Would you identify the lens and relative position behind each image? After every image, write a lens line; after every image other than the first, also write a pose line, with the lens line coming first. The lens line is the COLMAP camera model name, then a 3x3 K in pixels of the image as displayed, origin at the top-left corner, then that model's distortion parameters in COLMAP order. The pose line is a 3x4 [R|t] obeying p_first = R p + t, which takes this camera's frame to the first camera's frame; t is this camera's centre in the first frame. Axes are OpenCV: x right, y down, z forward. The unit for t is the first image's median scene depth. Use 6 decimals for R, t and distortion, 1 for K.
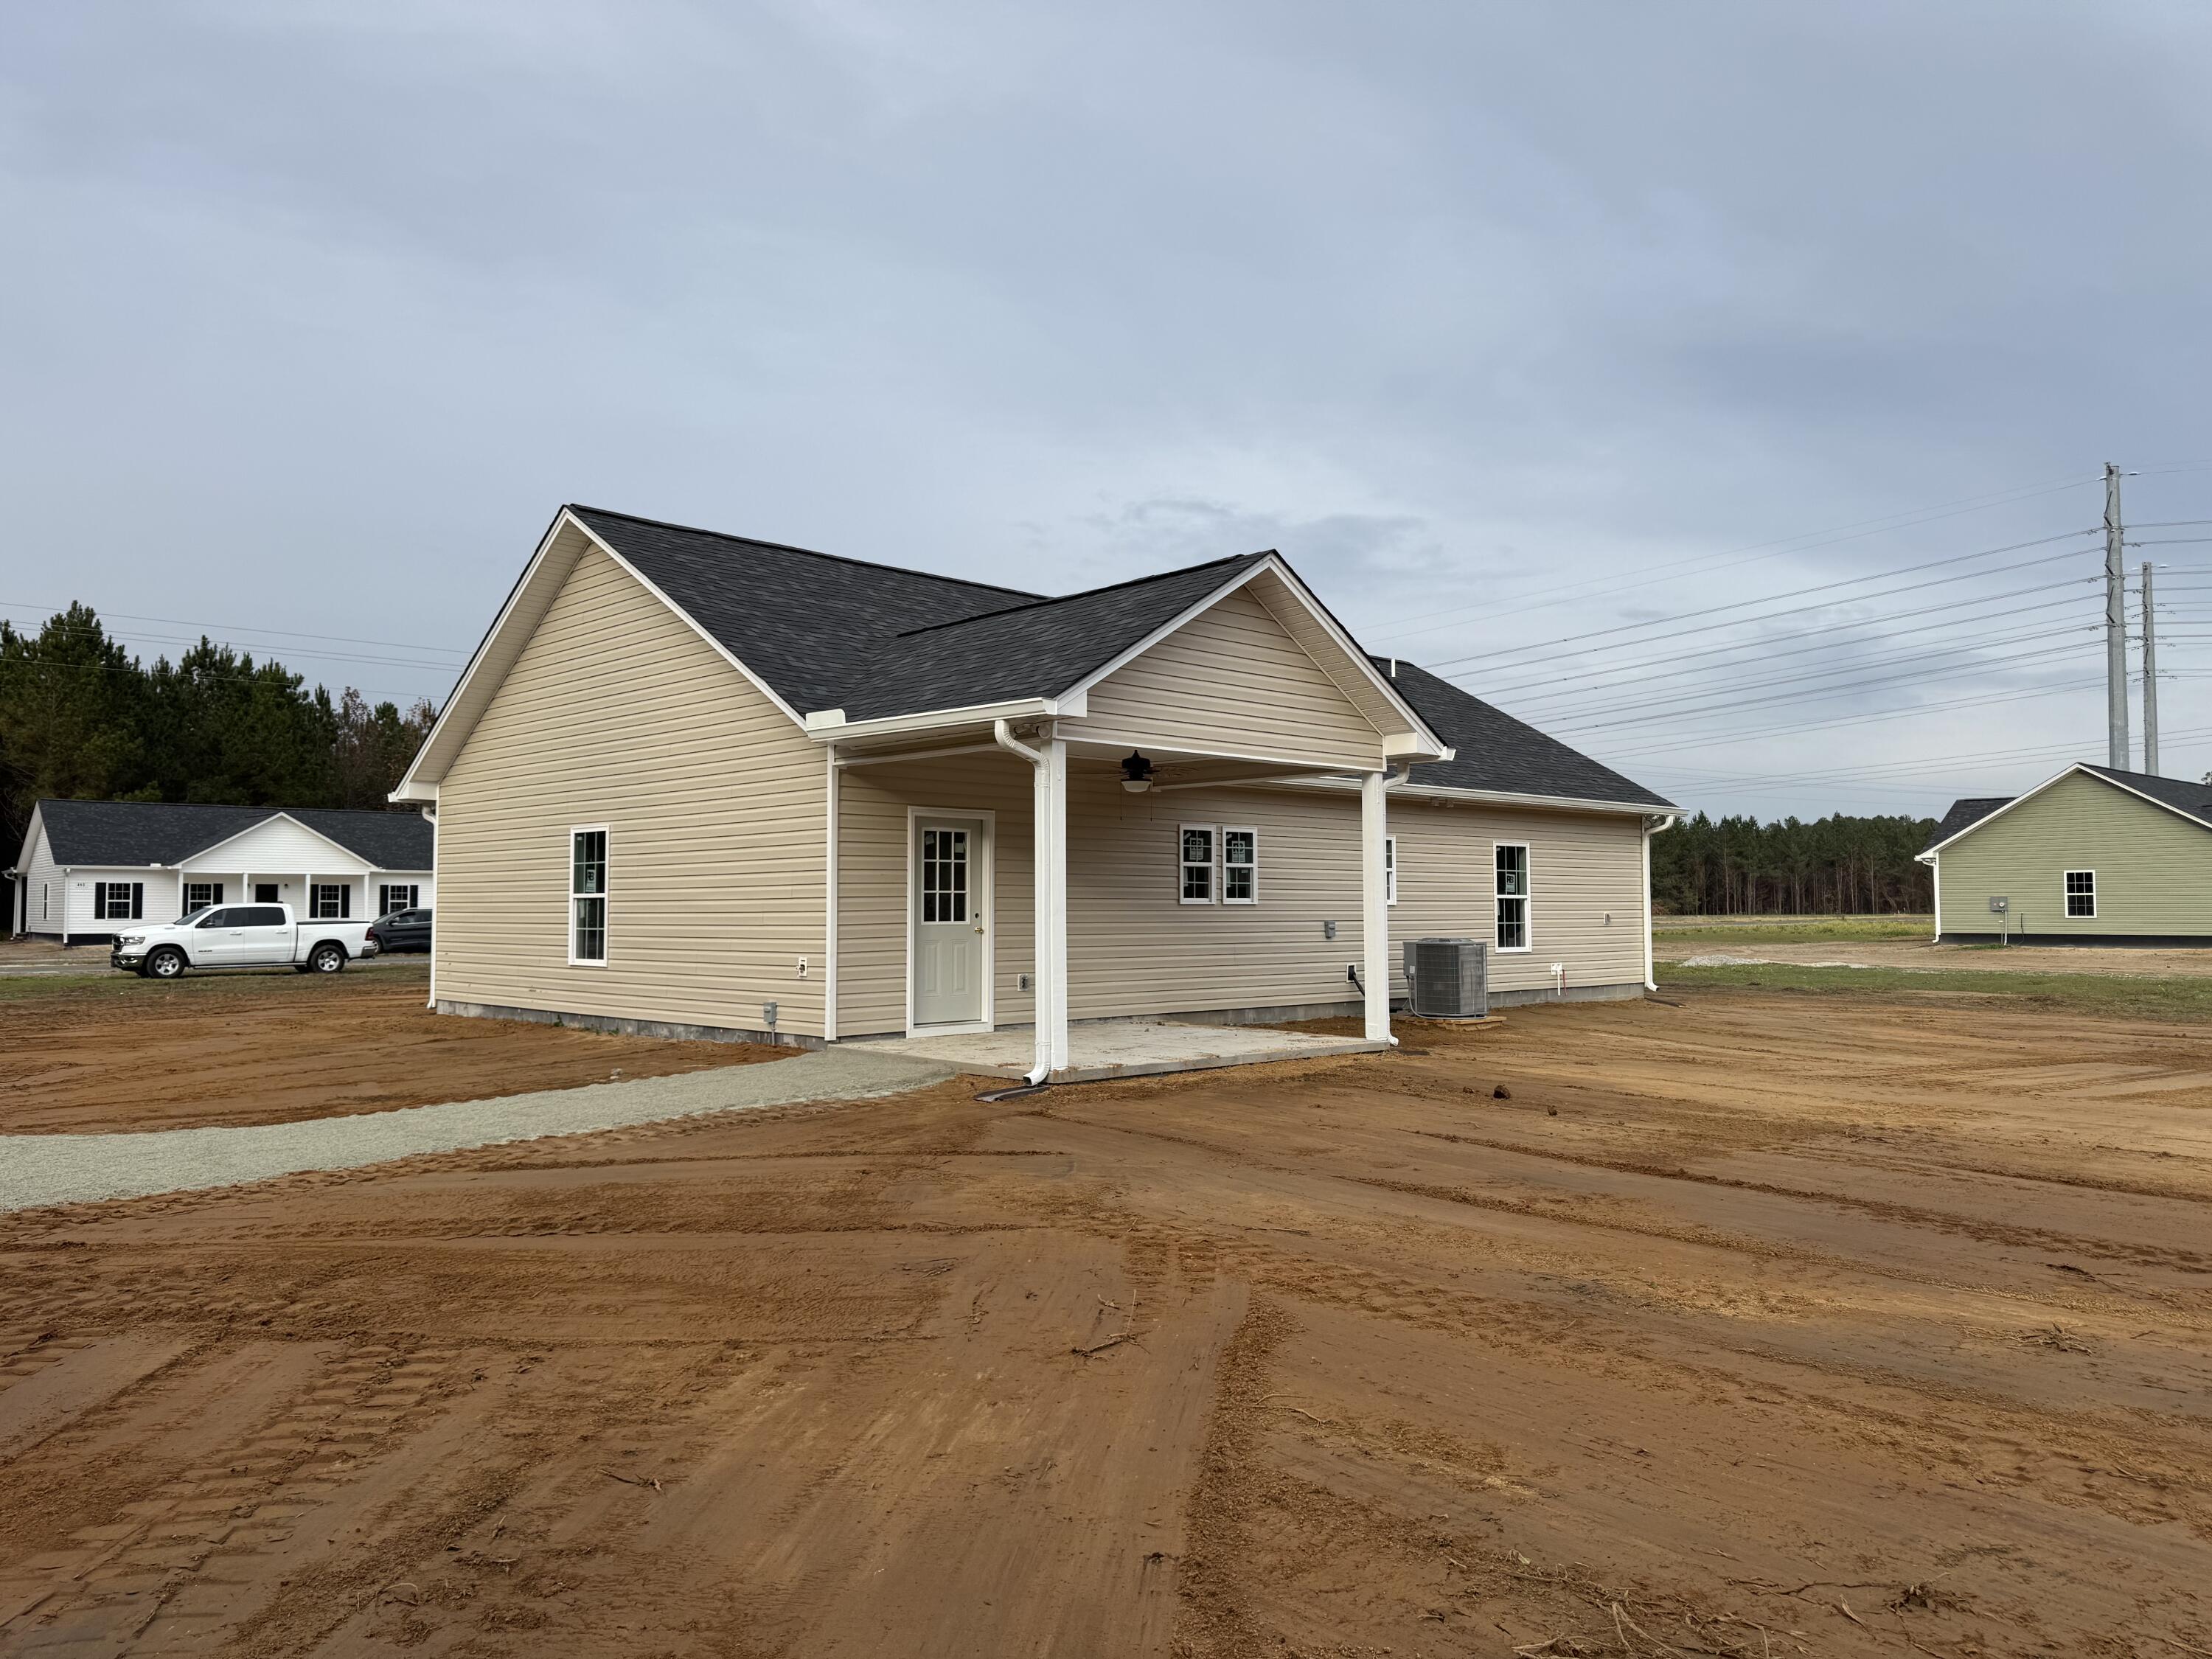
lens RADIAL K [[1600.6, 0, 1104.2], [0, 1600.6, 829.6], [0, 0, 1]] dist [0.032097, -0.007958]
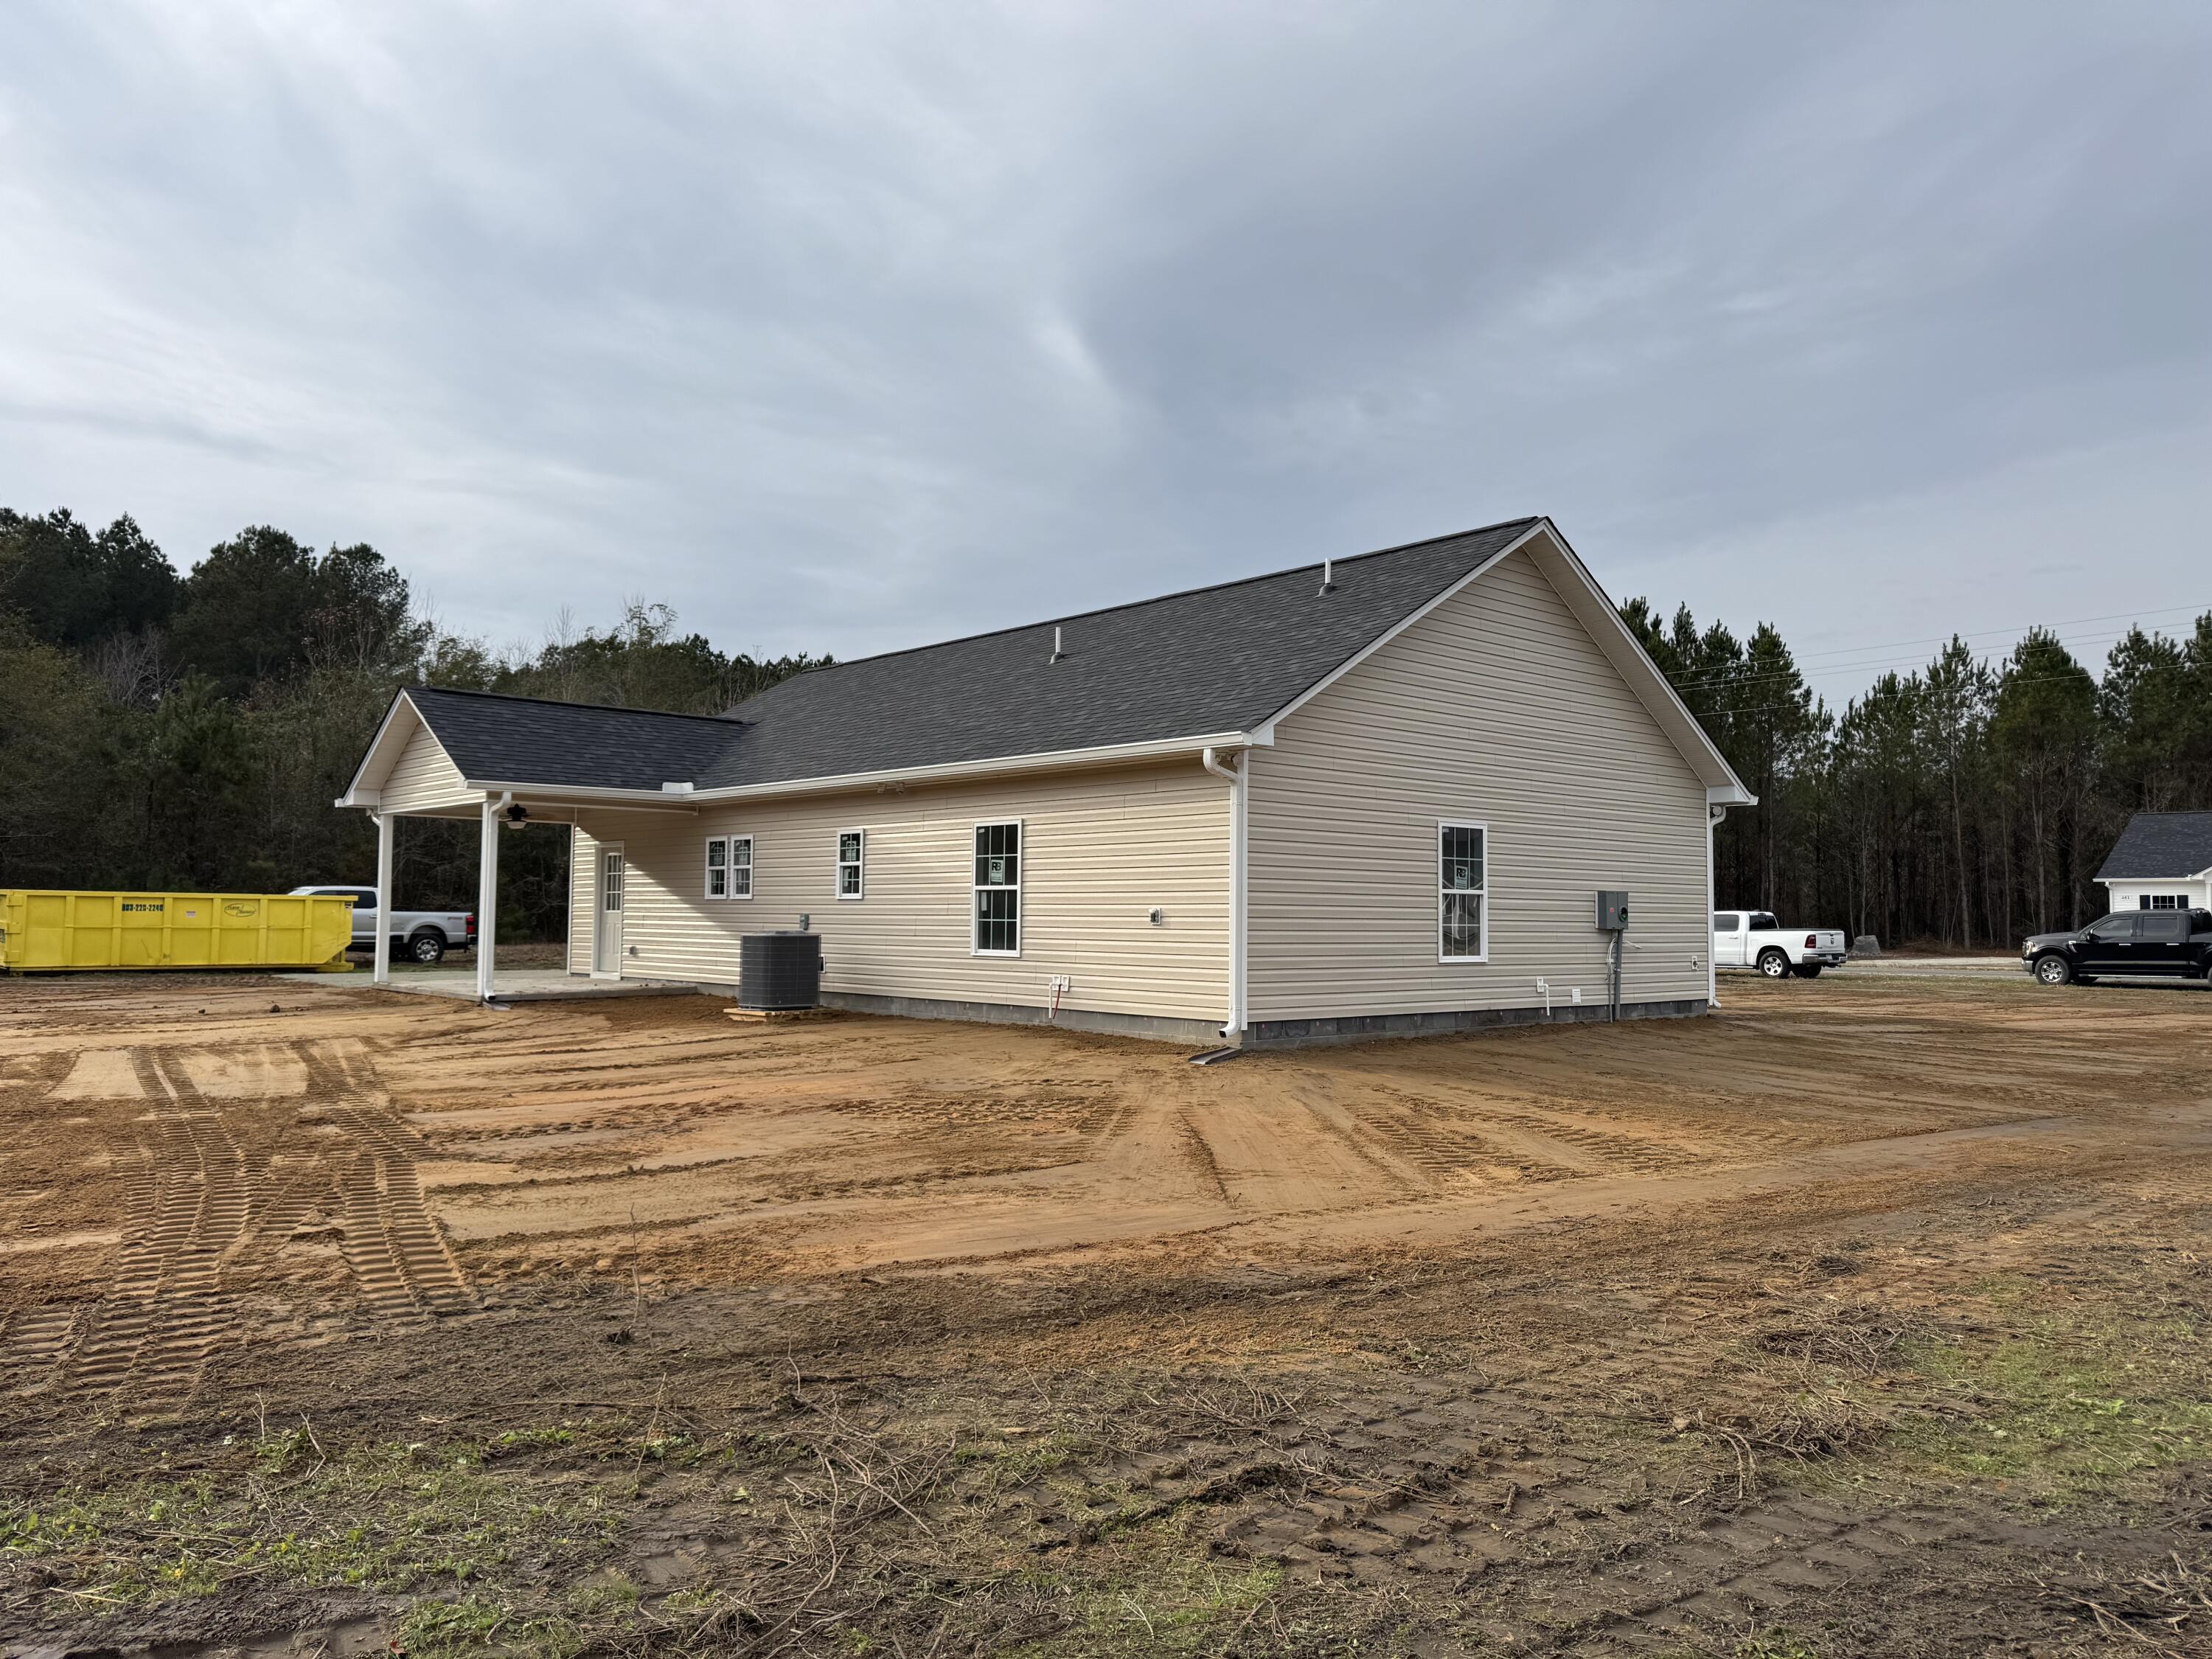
lens RADIAL K [[1600.6, 0, 1099.7], [0, 1600.6, 831.3], [0, 0, 1]] dist [0.032097, -0.007958]
pose [[-0.032957, -0.052833, -0.998059, 1.070006], [0.040239, 0.997722, -0.054143, 0.059815], [0.998646, -0.041945, -0.030756, 1.086600]]
